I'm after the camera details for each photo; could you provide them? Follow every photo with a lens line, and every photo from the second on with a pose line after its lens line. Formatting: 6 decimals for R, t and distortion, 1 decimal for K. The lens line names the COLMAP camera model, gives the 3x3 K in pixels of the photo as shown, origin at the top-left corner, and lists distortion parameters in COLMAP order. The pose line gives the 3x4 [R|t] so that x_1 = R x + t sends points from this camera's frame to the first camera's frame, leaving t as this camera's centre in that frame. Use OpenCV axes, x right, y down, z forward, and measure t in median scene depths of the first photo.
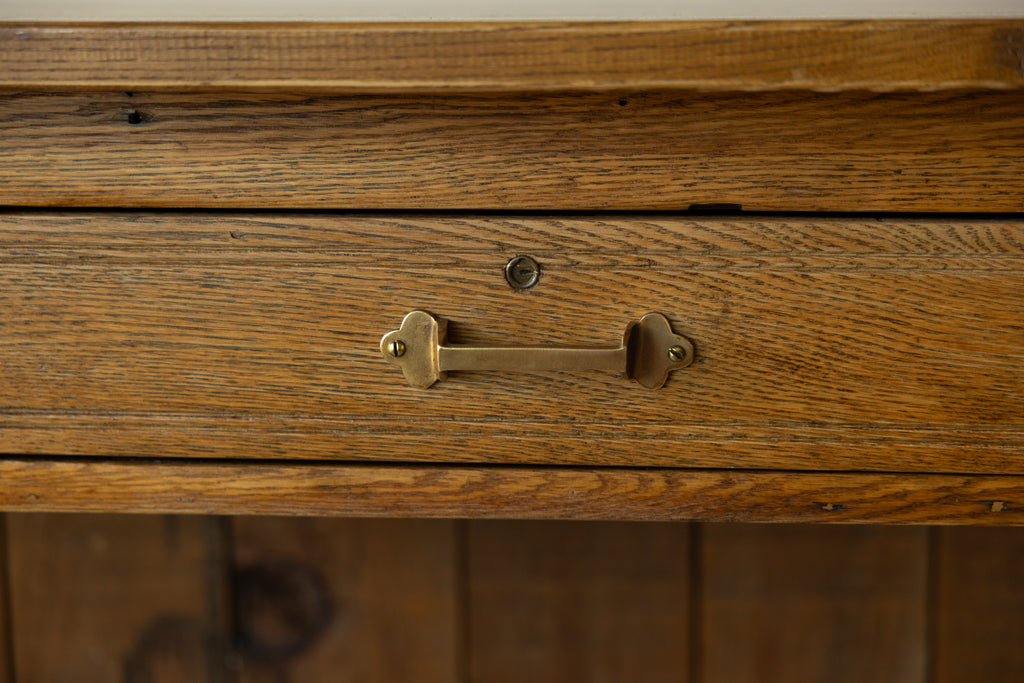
lens RADIAL K [[1977.1, 0, 512.0], [0, 1977.1, 341.5], [0, 0, 1]] dist [0.011084, 0.263313]
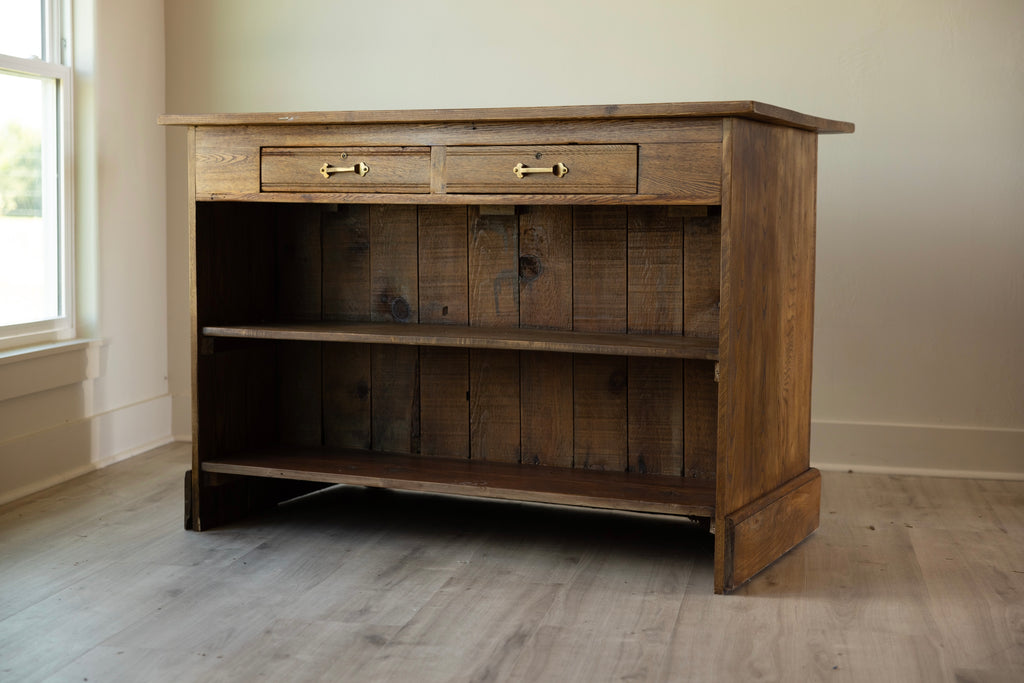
lens RADIAL K [[1581.0, 0, 512.0], [0, 1581.0, 341.5], [0, 0, 1]] dist [0.010171, 0.026047]
pose [[0.936873, 0.036091, -0.347803, 1.425619], [-0.070377, 0.993767, -0.086450, 0.828539], [0.342515, 0.105470, 0.933574, -2.925171]]
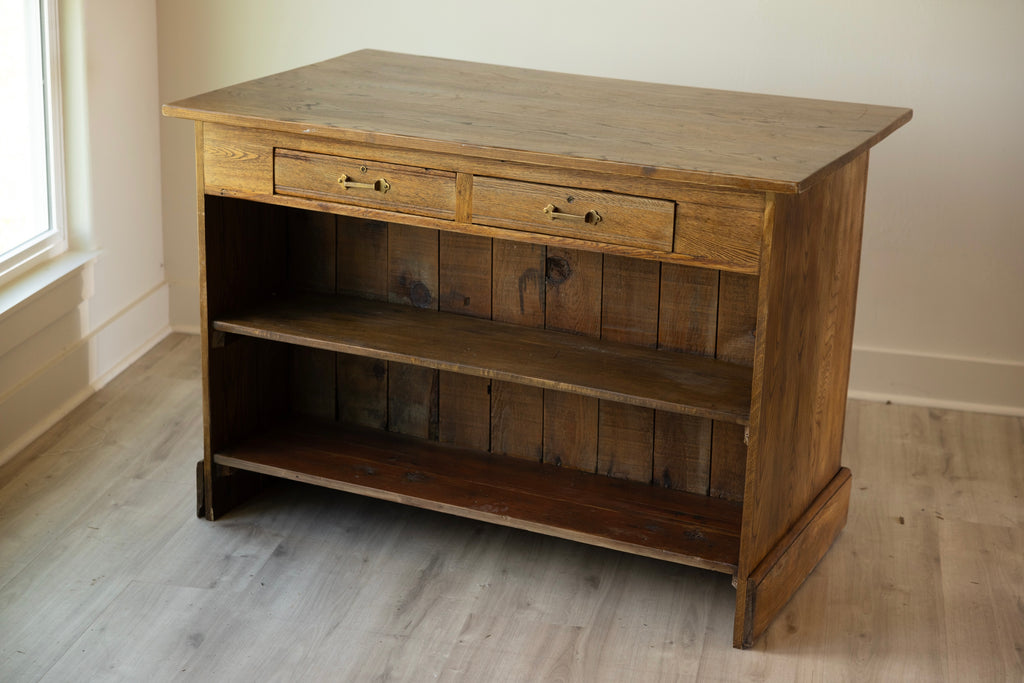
lens RADIAL K [[1818.4, 0, 512.0], [0, 1818.4, 341.5], [0, 0, 1]] dist [0.023550, 0.051106]
pose [[0.932664, 0.135480, -0.334340, 1.453858], [-0.093377, 0.985878, 0.139012, -0.305583], [0.348452, -0.098432, 0.932144, -3.384908]]
